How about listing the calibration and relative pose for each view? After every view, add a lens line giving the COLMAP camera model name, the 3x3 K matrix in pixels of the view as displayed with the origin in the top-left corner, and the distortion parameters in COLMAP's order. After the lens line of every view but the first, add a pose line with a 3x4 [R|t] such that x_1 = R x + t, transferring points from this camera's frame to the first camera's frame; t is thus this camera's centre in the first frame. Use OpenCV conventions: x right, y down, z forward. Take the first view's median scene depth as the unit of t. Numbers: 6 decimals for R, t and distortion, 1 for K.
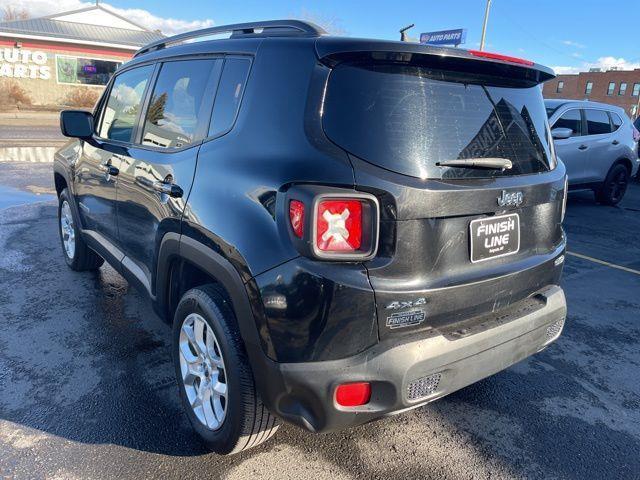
lens RADIAL K [[487.6, 0, 320.0], [0, 487.6, 240.0], [0, 0, 1]] dist [0.093125, -0.130480]
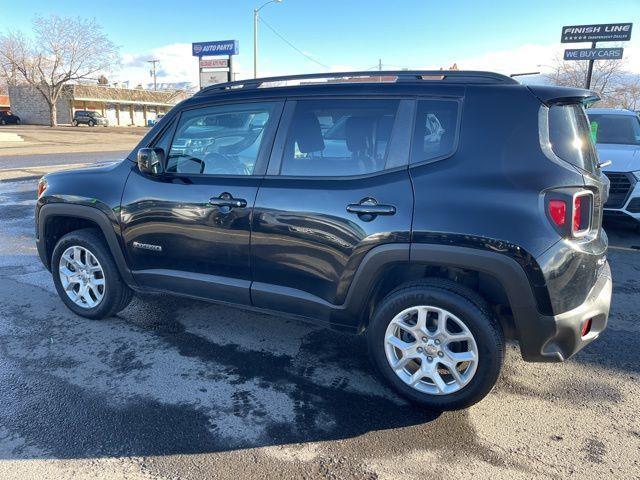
lens RADIAL K [[487.6, 0, 320.0], [0, 487.6, 240.0], [0, 0, 1]] dist [0.093125, -0.130480]
pose [[0.895243, -0.149910, 0.419604, -0.969199], [0.155137, 0.987651, 0.021862, -0.078854], [-0.417699, 0.045524, 0.907444, -0.021113]]
